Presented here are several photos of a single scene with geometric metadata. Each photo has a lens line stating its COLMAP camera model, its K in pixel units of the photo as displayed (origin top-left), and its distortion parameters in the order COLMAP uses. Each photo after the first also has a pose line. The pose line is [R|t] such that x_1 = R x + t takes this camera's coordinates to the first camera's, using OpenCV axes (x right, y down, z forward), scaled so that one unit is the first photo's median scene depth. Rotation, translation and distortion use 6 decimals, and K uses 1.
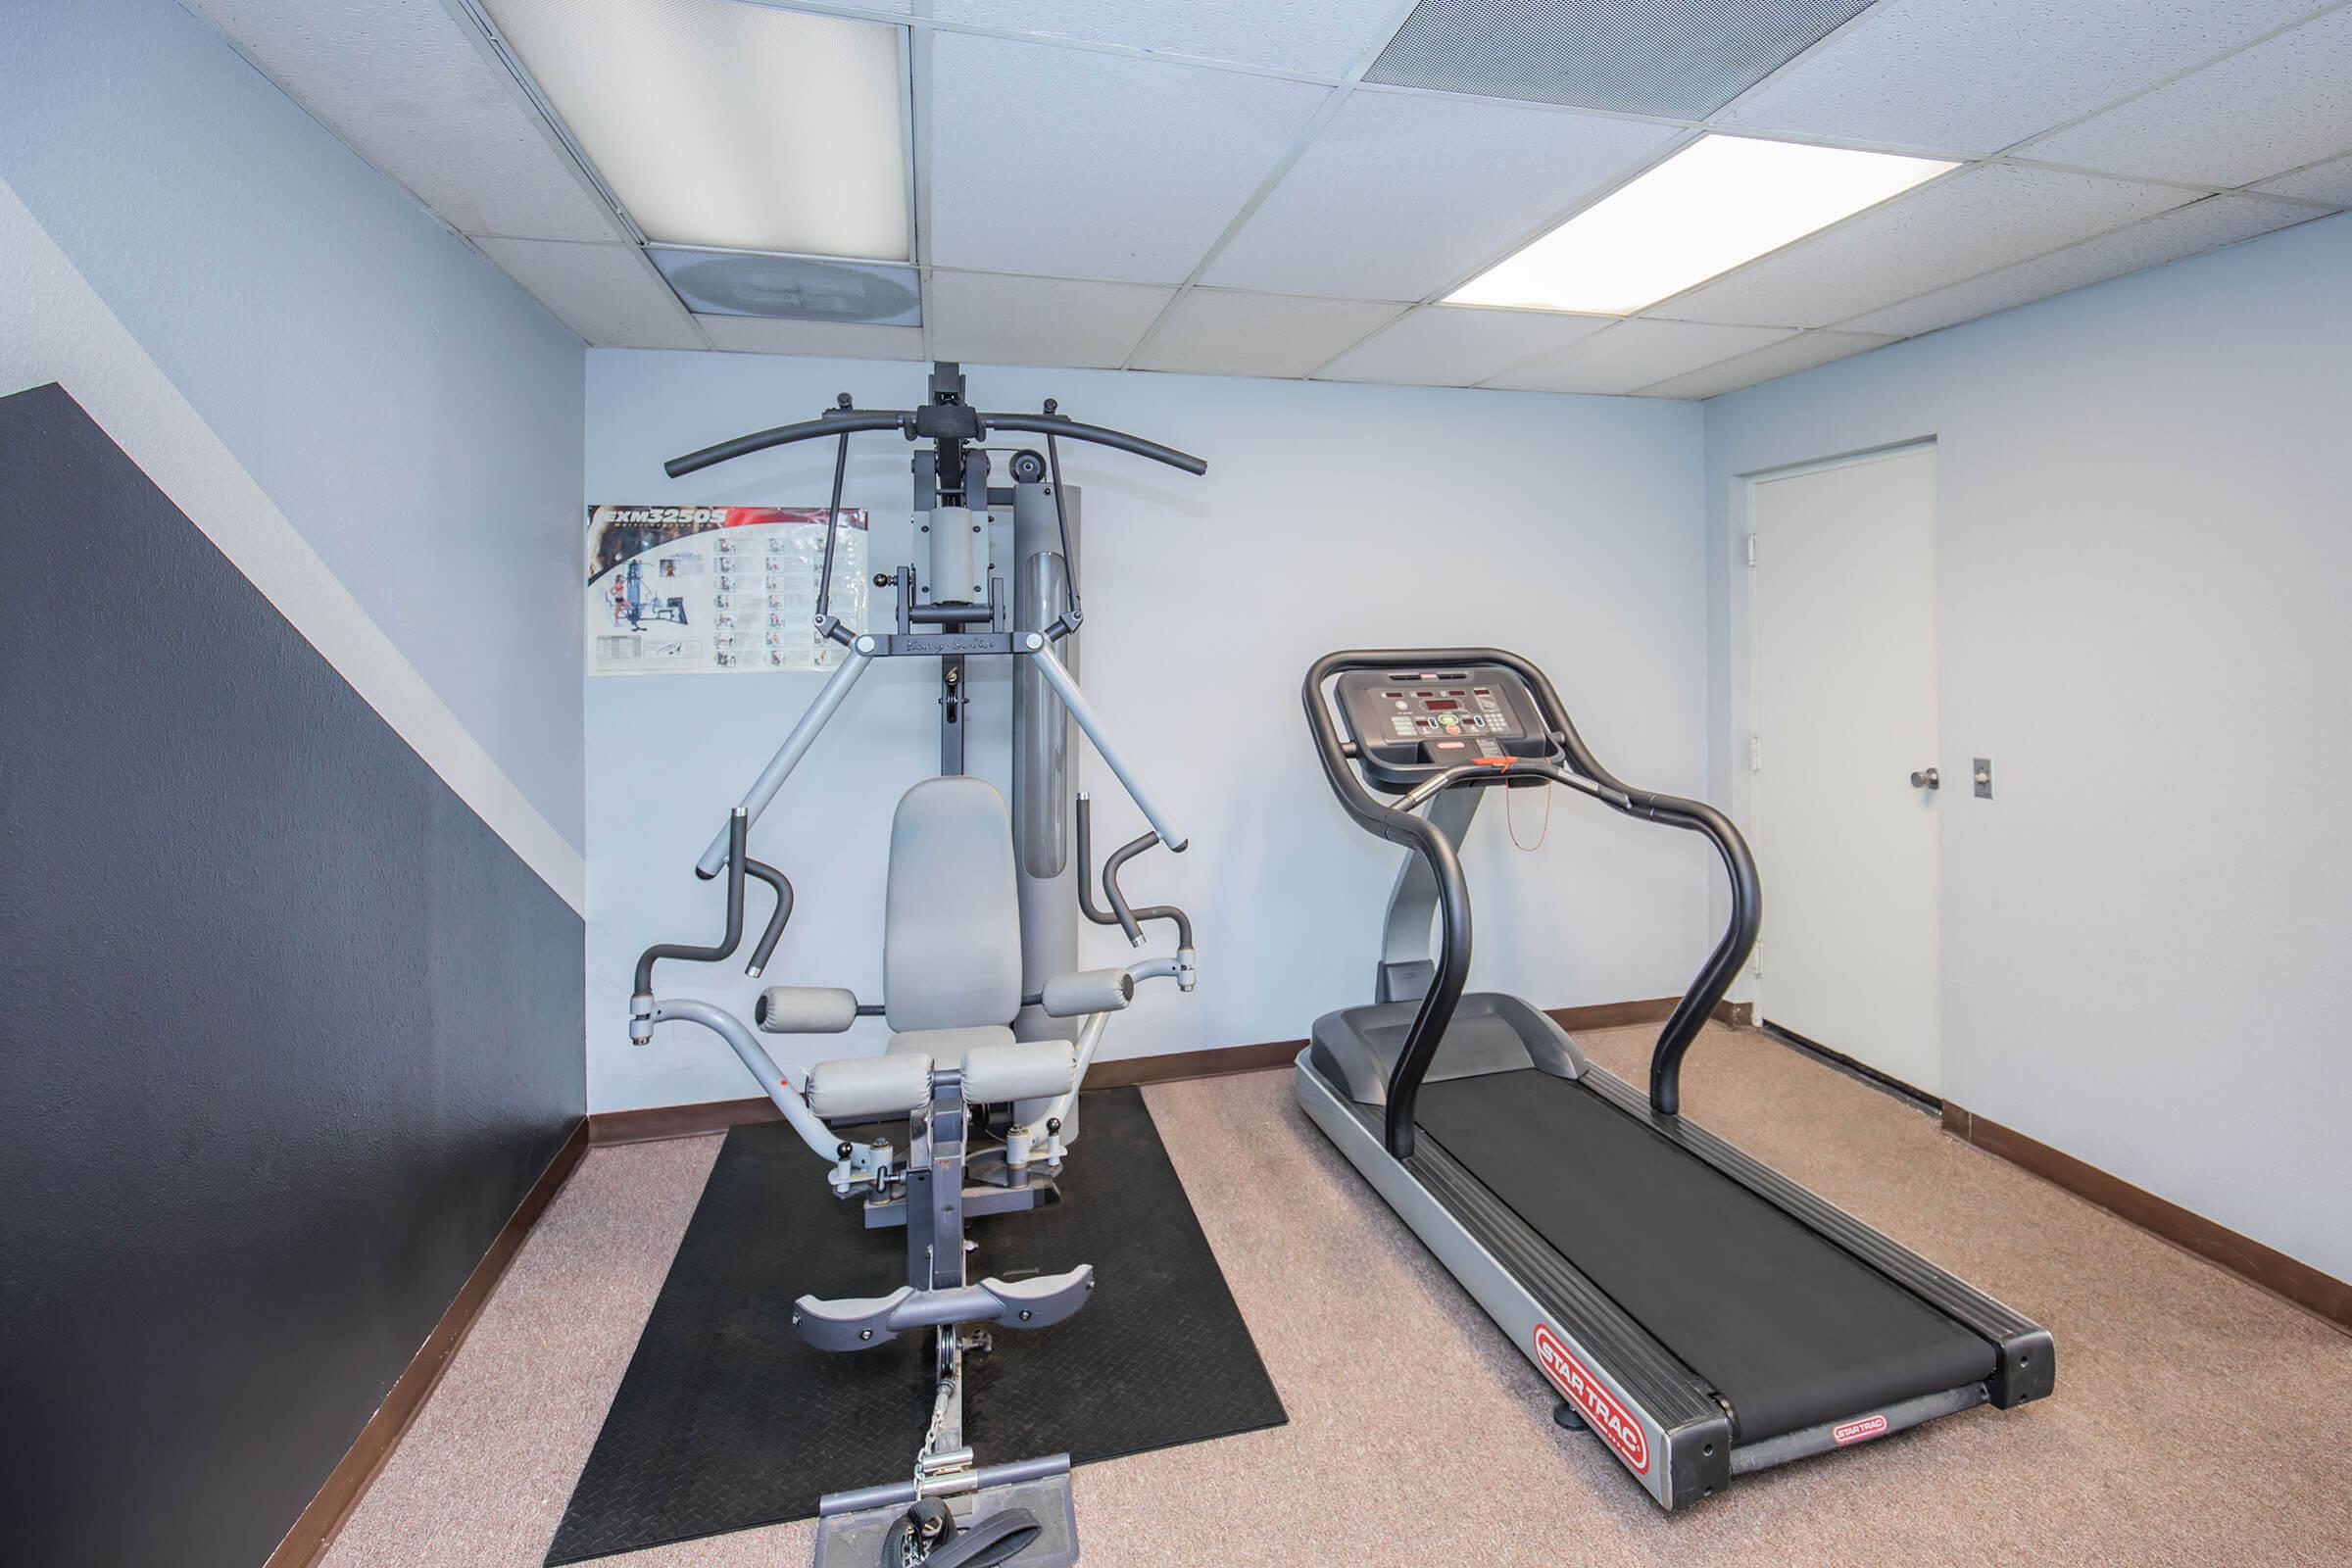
lens RADIAL K [[1280.5, 0, 1144.3], [0, 1280.5, 785.4], [0, 0, 1]] dist [-0.016193, -0.000415]
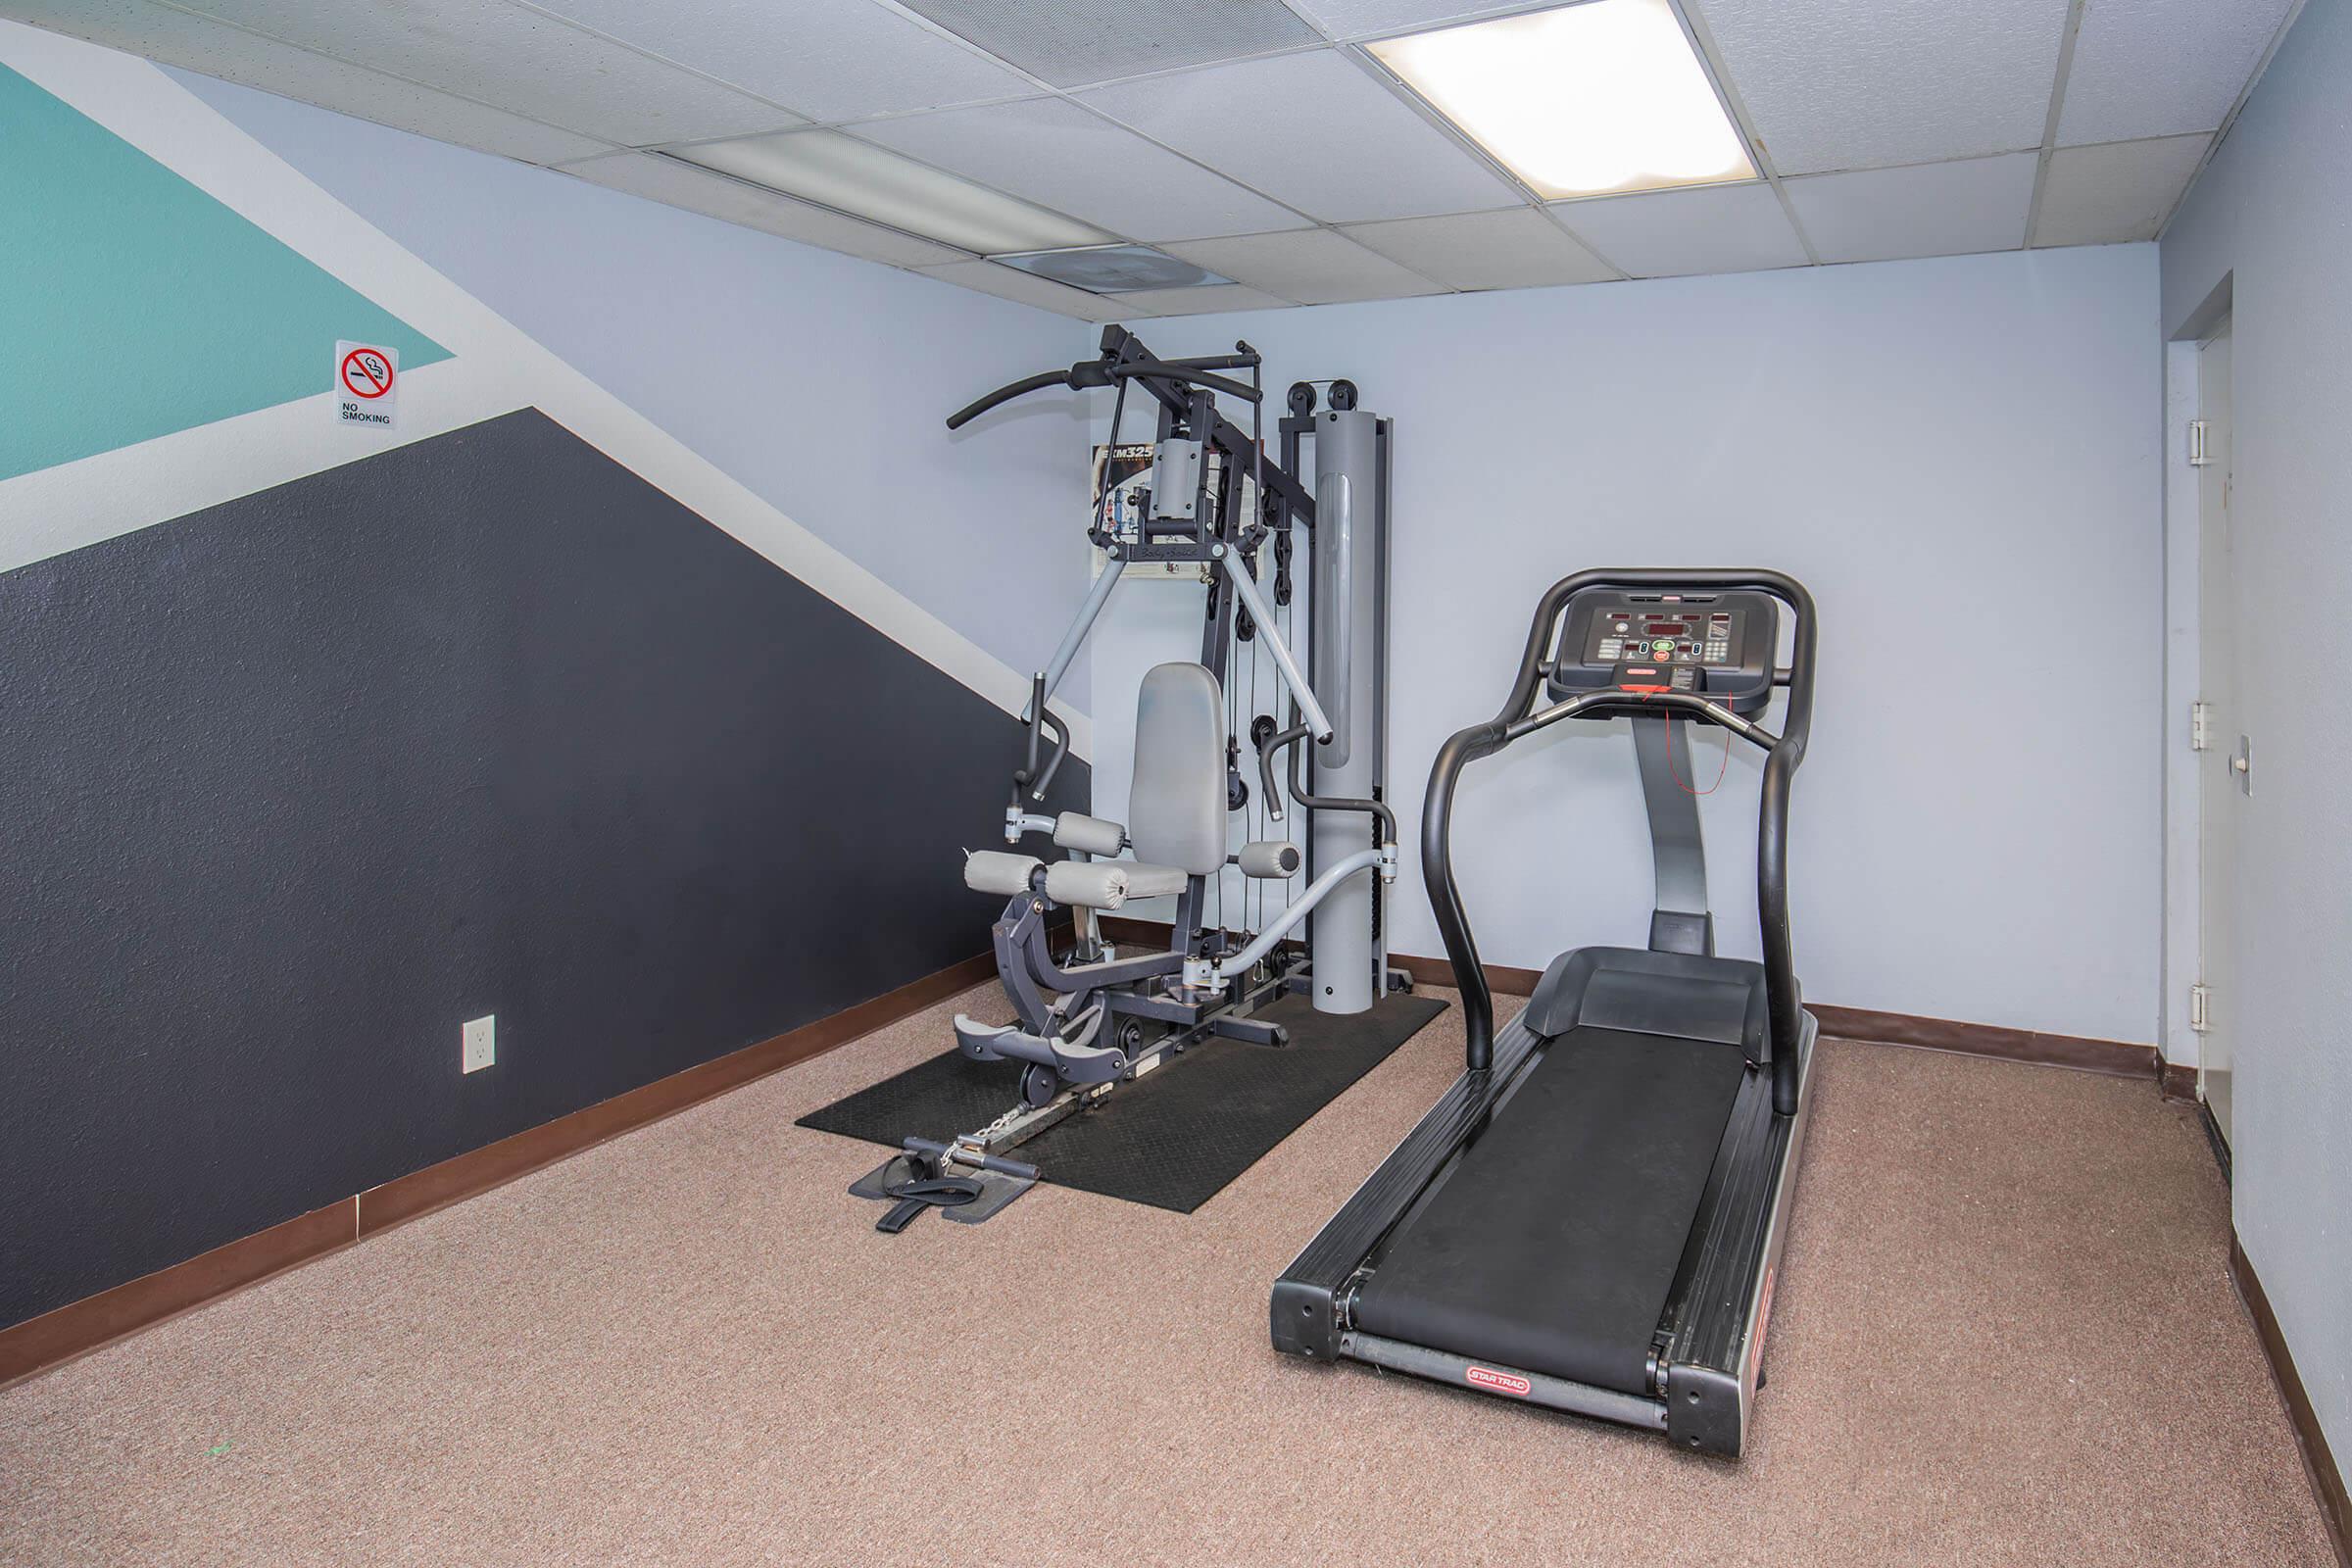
lens RADIAL K [[1280.5, 0, 1144.3], [0, 1280.5, 785.4], [0, 0, 1]] dist [-0.016193, -0.000415]
pose [[0.730272, 0.133947, -0.669896, 0.662528], [-0.097529, 0.990987, 0.091830, 0.000545], [0.676159, -0.001726, 0.736754, 0.078778]]
